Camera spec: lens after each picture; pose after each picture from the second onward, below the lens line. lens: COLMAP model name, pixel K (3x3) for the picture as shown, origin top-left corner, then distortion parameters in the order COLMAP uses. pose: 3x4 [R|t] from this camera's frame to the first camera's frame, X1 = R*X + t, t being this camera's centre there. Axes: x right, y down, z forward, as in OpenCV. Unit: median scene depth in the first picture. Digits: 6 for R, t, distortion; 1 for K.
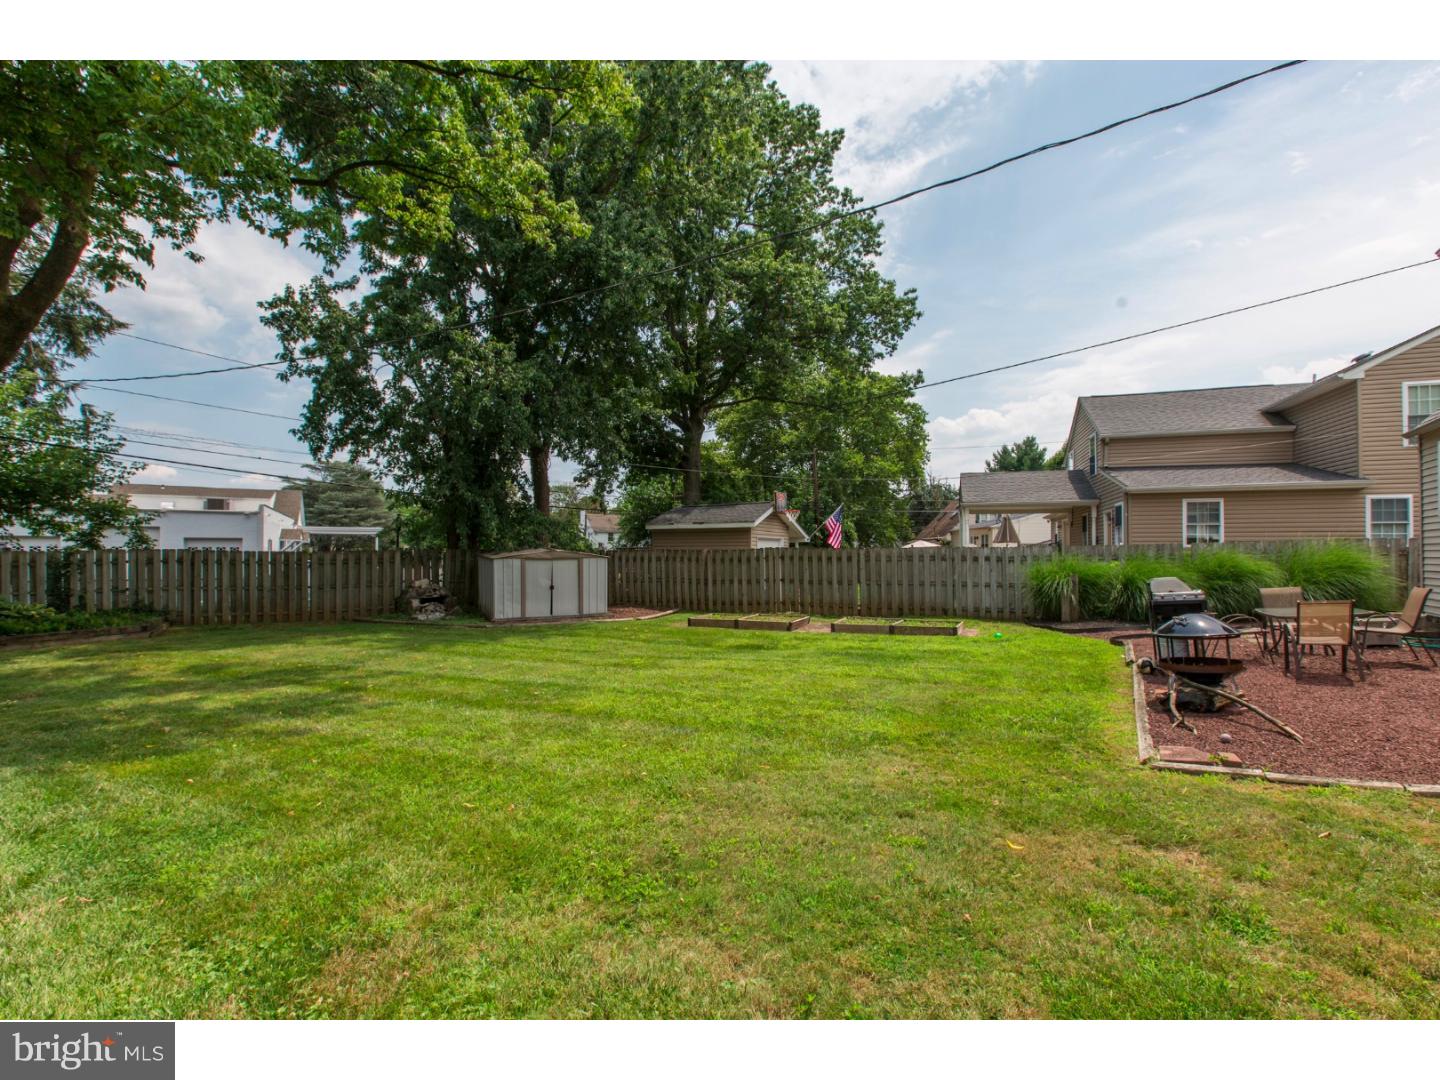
lens RADIAL K [[616.5, 0, 720.0], [0, 616.5, 540.0], [0, 0, 1]] dist [0.023264, -0.010813]
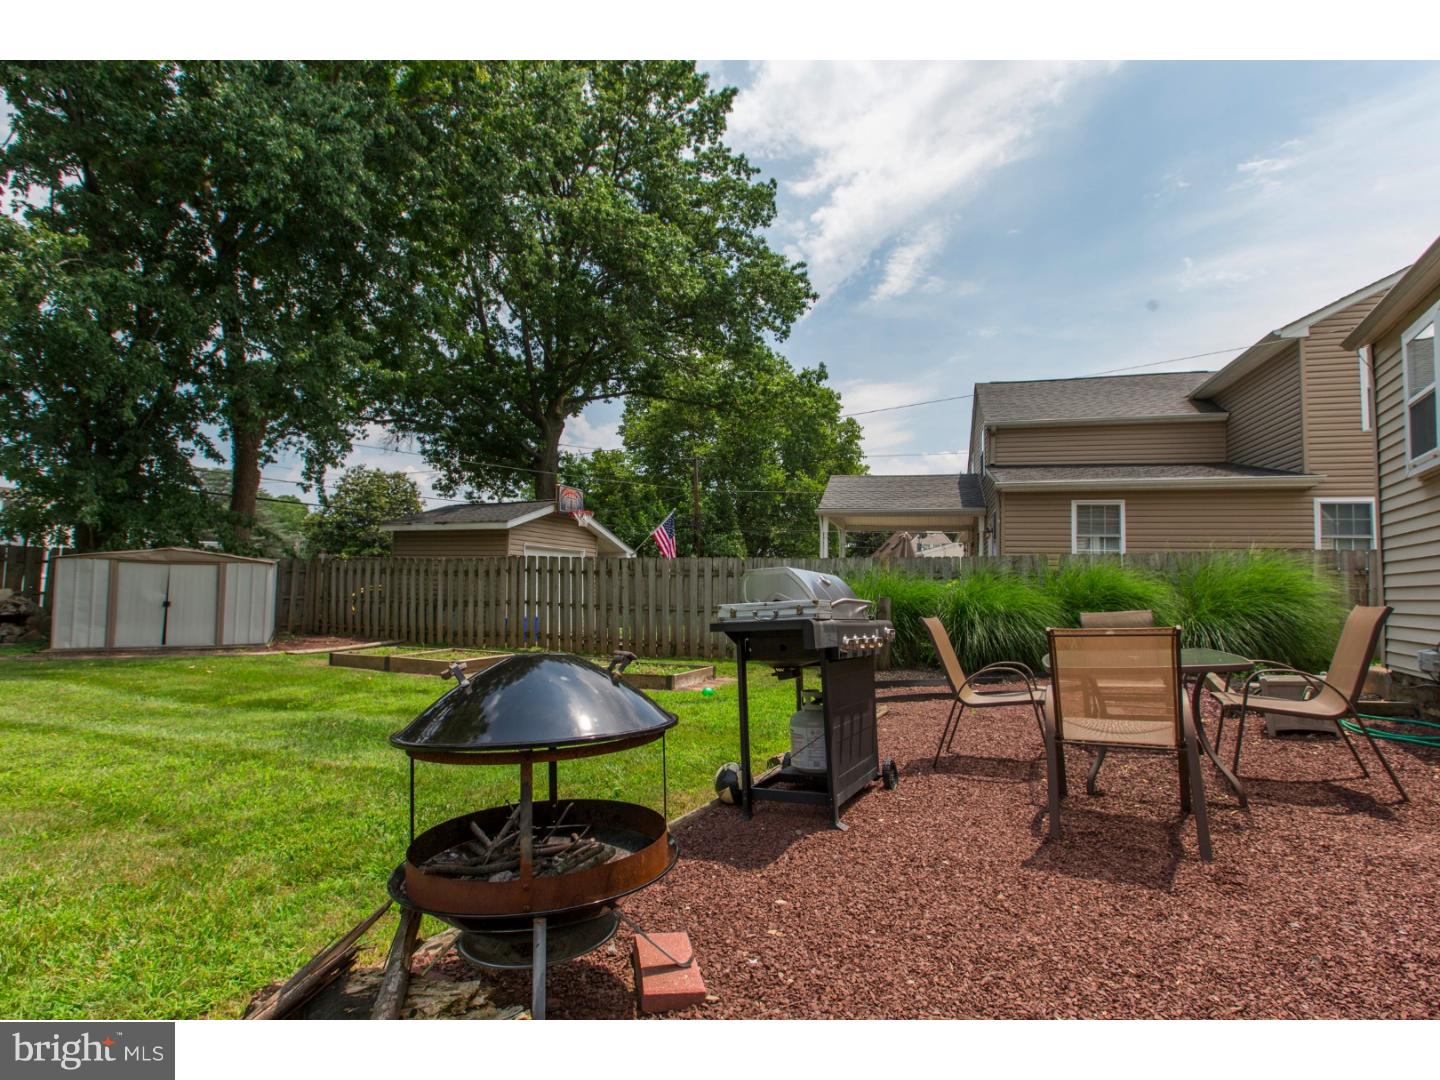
lens RADIAL K [[643.8, 0, 721.0], [0, 643.8, 537.6], [0, 0, 1]] dist [0.000830, 0.000079]
pose [[0.999227, 0.025991, 0.029489, 0.298956], [-0.024210, 0.997949, -0.059252, 0.029853], [-0.030969, 0.058493, 0.997807, 0.256000]]
